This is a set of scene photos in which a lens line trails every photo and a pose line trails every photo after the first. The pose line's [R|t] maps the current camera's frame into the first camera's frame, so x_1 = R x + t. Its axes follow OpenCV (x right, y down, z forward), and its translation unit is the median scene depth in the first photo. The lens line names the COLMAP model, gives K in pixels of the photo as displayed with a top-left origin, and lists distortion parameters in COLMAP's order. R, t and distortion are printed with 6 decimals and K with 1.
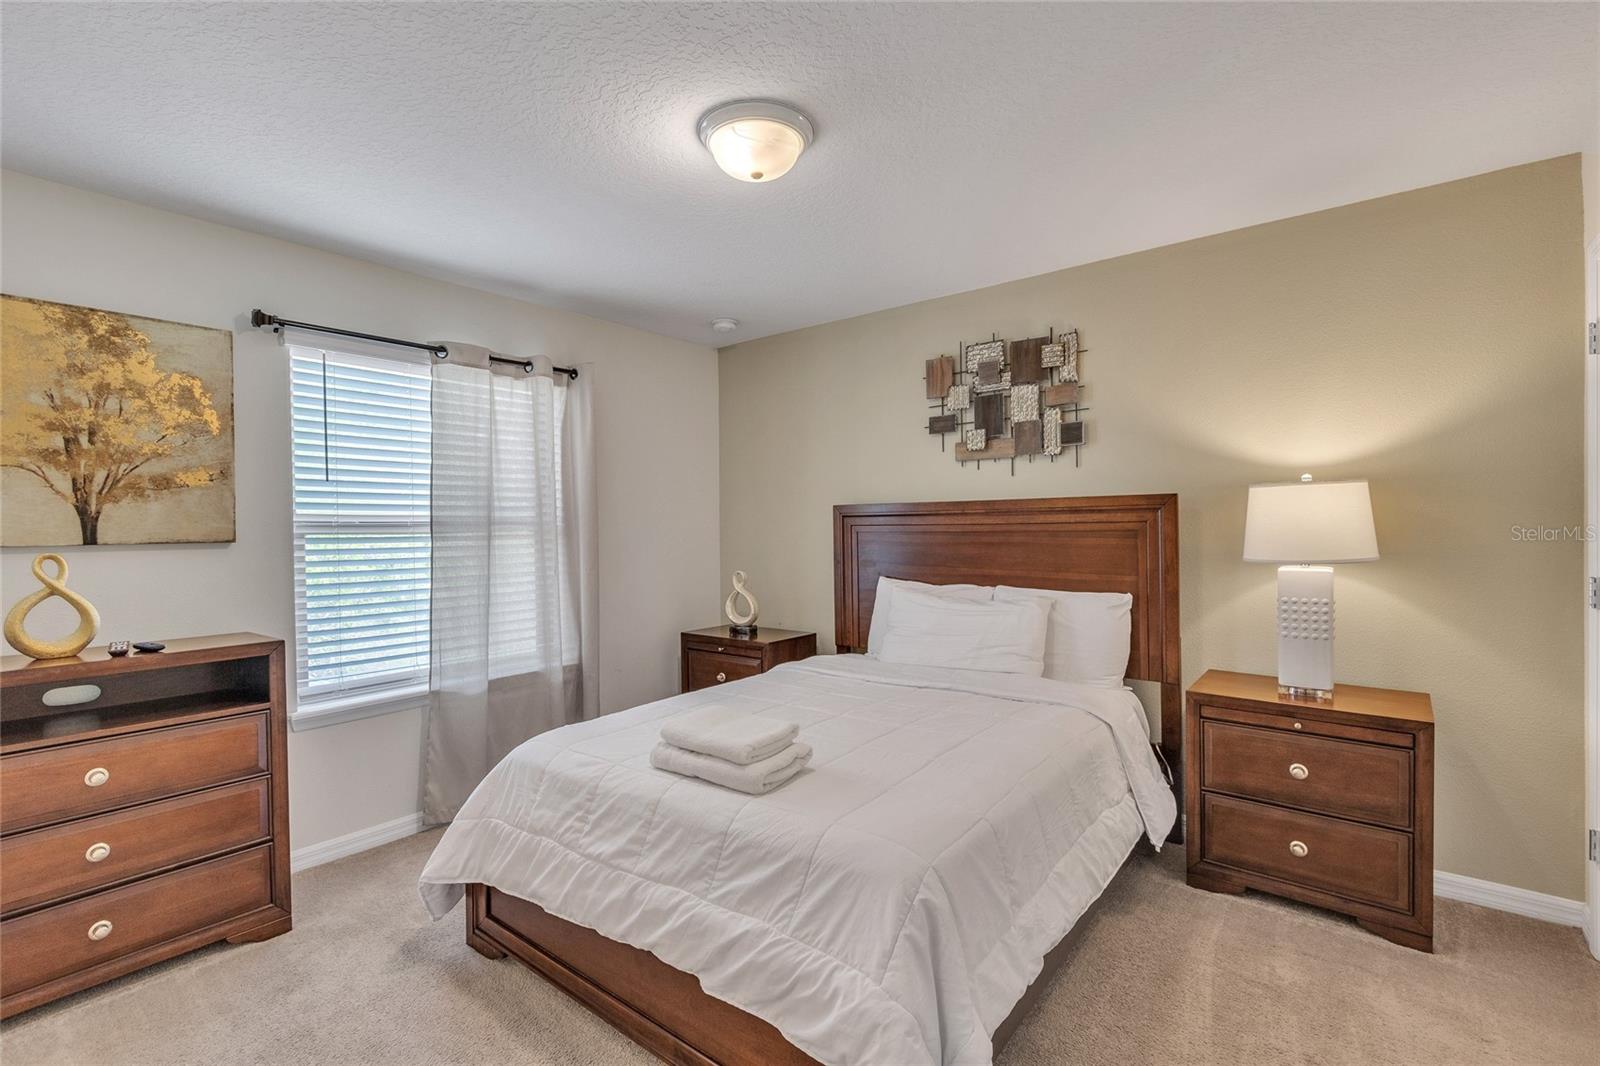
lens RADIAL K [[748.1, 0, 762.2], [0, 748.1, 530.7], [0, 0, 1]] dist [0.000801, -0.001720]
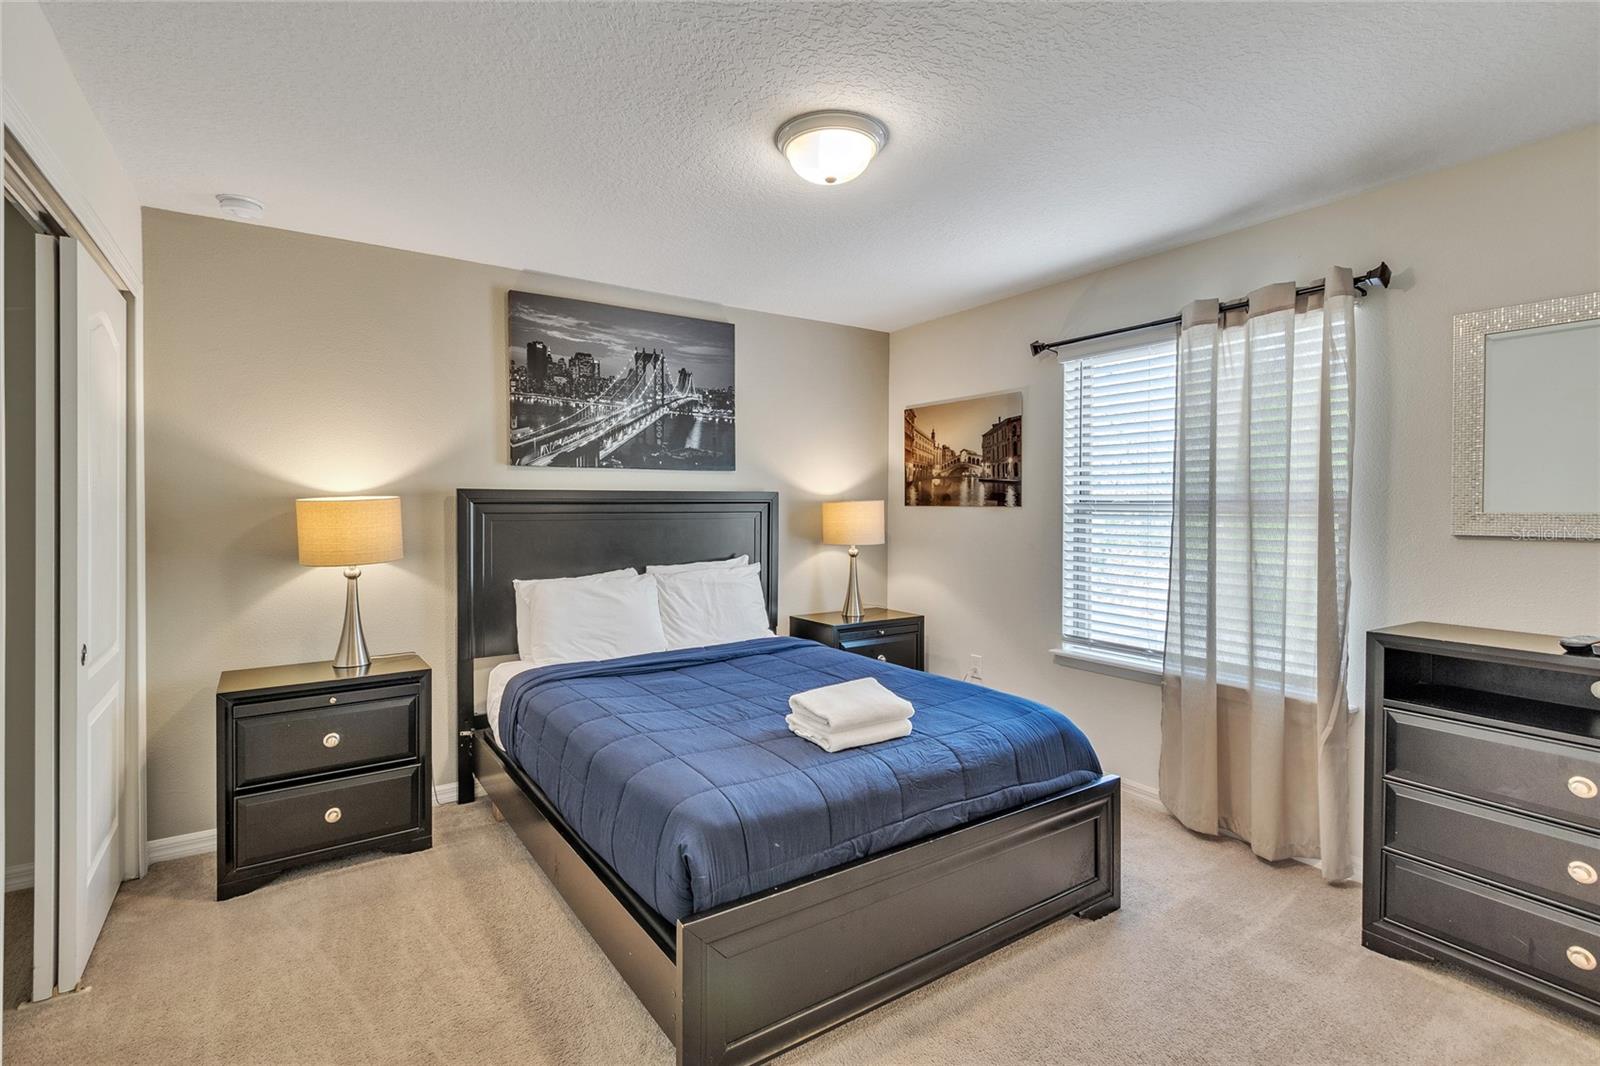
lens RADIAL K [[748.1, 0, 799.0], [0, 748.1, 501.3], [0, 0, 1]] dist [0.000801, -0.001720]
pose [[-0.270100, 0.011165, -0.962767, 1.467959], [-0.006405, 0.999890, 0.013392, -0.047434], [0.962811, 0.009783, -0.269999, 1.886828]]
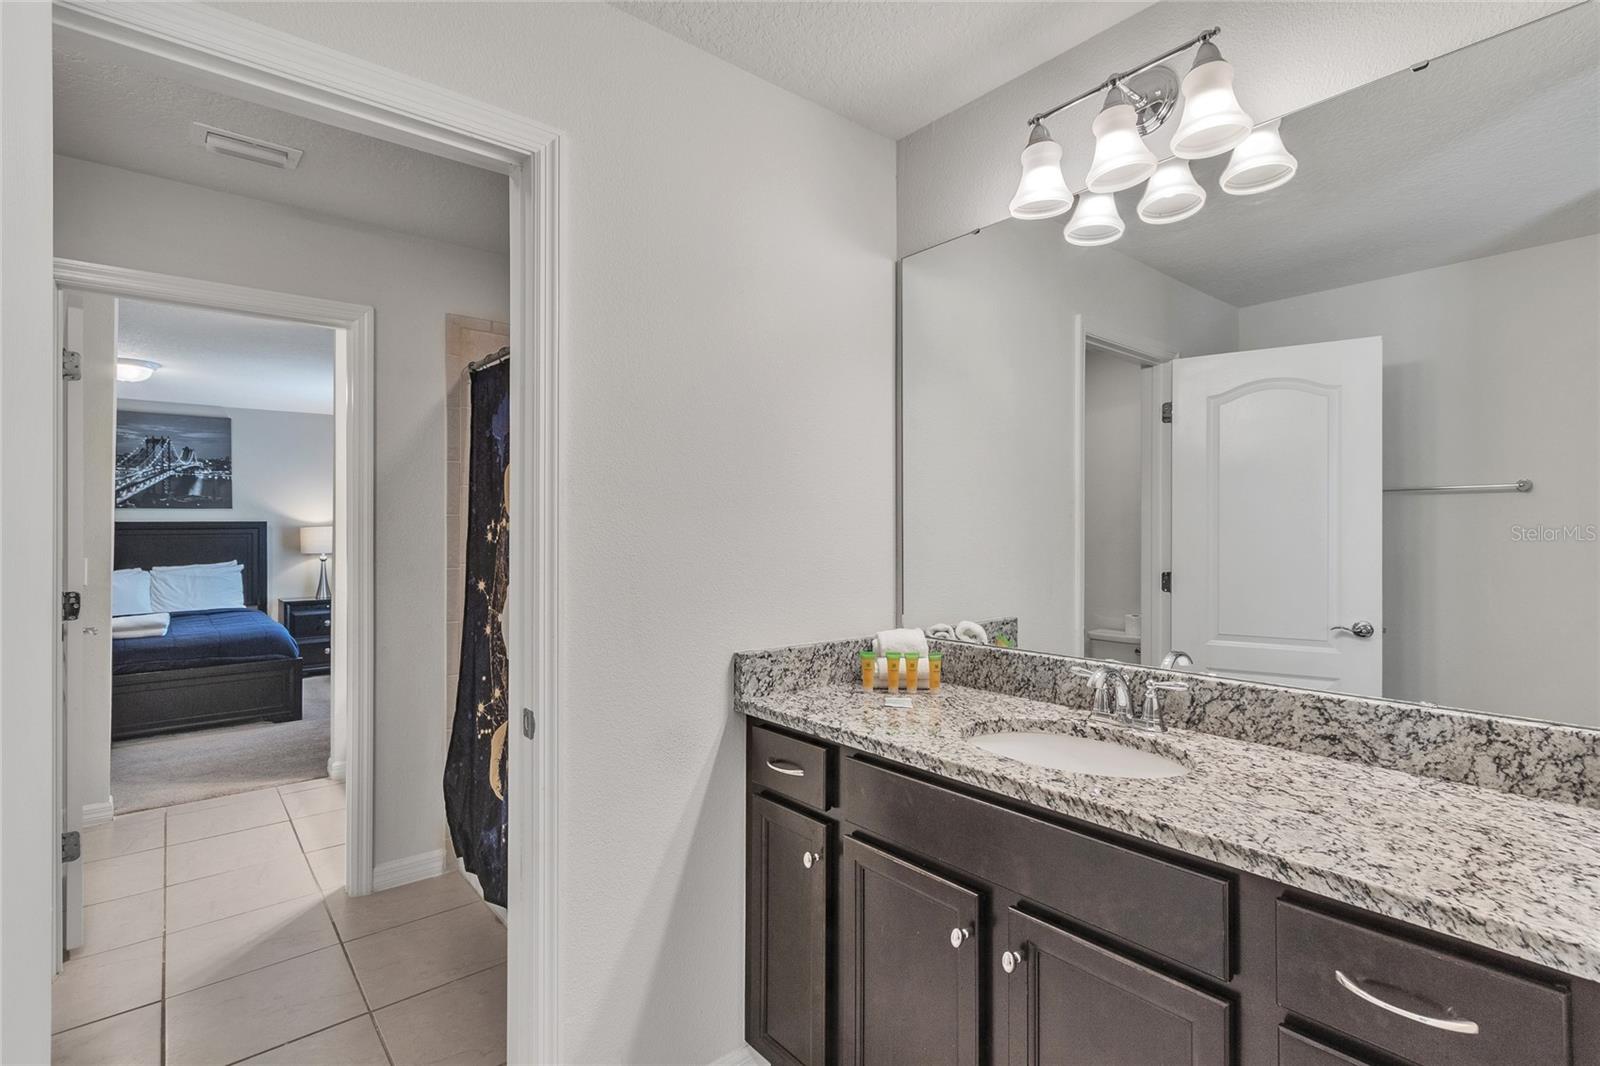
lens RADIAL K [[748.1, 0, 827.5], [0, 748.1, 522.7], [0, 0, 1]] dist [0.000801, -0.001720]
pose [[-0.171365, 0.002563, -0.985204, 1.872609], [0.008502, 0.999963, 0.001123, -0.035428], [0.985171, -0.008184, -0.171380, 2.997581]]
